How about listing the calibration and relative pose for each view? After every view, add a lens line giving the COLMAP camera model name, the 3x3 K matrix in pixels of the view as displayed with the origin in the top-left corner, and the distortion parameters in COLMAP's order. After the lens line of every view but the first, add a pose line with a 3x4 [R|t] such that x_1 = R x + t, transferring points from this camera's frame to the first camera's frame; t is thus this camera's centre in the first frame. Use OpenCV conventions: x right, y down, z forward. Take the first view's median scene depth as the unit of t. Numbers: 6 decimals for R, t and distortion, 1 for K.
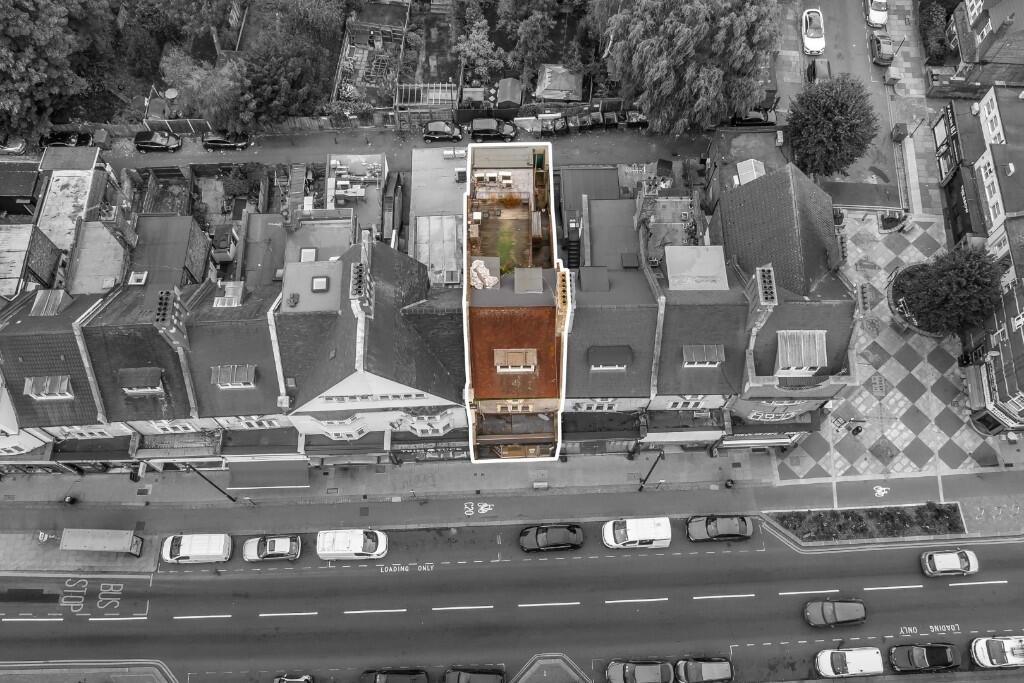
lens RADIAL K [[856.6, 0, 515.2], [0, 856.6, 338.4], [0, 0, 1]] dist [-0.032590, 0.021445]
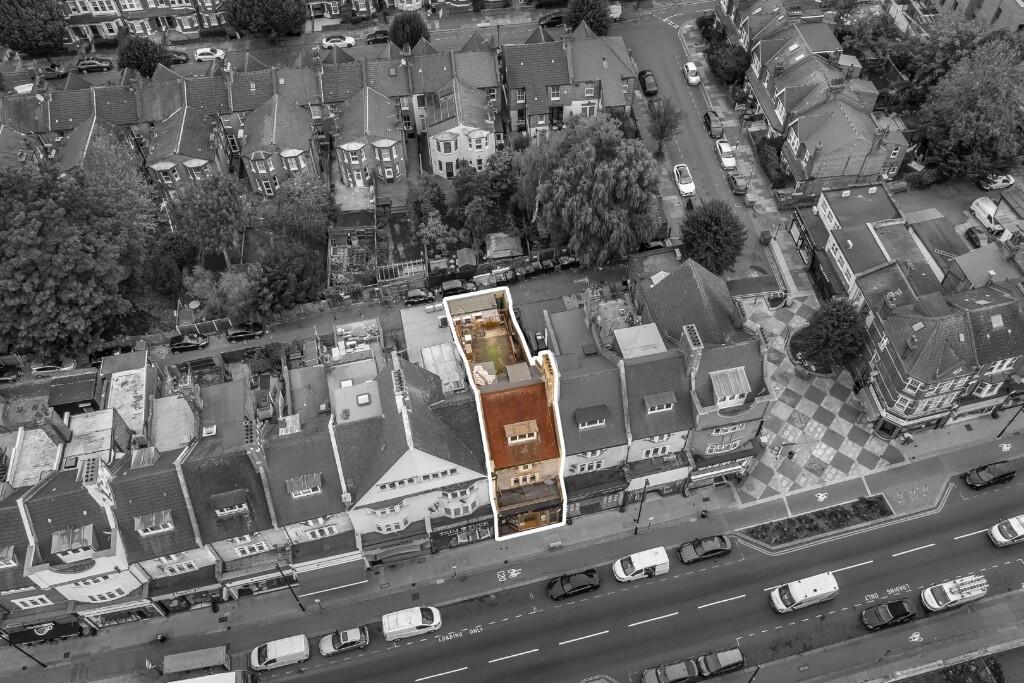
lens RADIAL K [[856.6, 0, 513.9], [0, 856.6, 343.0], [0, 0, 1]] dist [-0.032590, 0.021445]
pose [[0.980316, -0.171383, 0.098019, -0.099077], [0.190099, 0.953418, -0.234216, 0.171690], [-0.053312, 0.248239, 0.967231, -0.246723]]
